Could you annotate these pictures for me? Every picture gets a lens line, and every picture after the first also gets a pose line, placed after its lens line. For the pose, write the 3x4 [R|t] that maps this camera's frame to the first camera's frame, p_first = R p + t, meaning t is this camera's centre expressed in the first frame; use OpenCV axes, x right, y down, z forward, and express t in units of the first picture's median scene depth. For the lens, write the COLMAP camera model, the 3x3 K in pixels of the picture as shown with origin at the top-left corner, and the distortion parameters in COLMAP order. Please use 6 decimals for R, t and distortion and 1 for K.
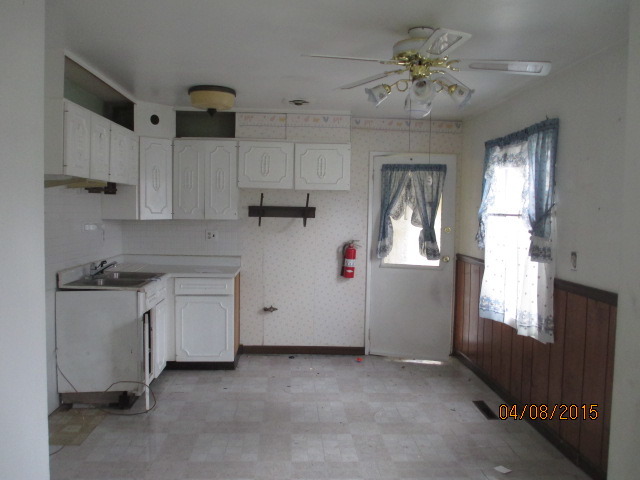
lens RADIAL K [[534.9, 0, 319.9], [0, 534.9, 235.2], [0, 0, 1]] dist [-0.051609, 0.021373]
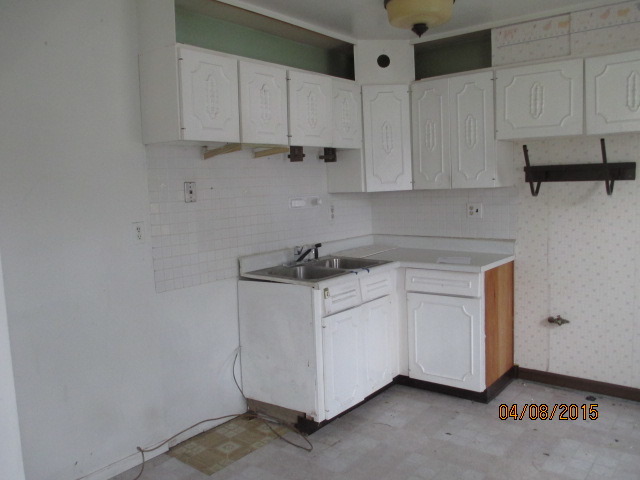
lens RADIAL K [[534.9, 0, 319.9], [0, 534.9, 235.2], [0, 0, 1]] dist [-0.051609, 0.021373]
pose [[0.744672, 0.021204, -0.667094, 0.136658], [0.016021, 0.998639, 0.049627, -0.005644], [0.667239, -0.047643, 0.743319, 0.350083]]
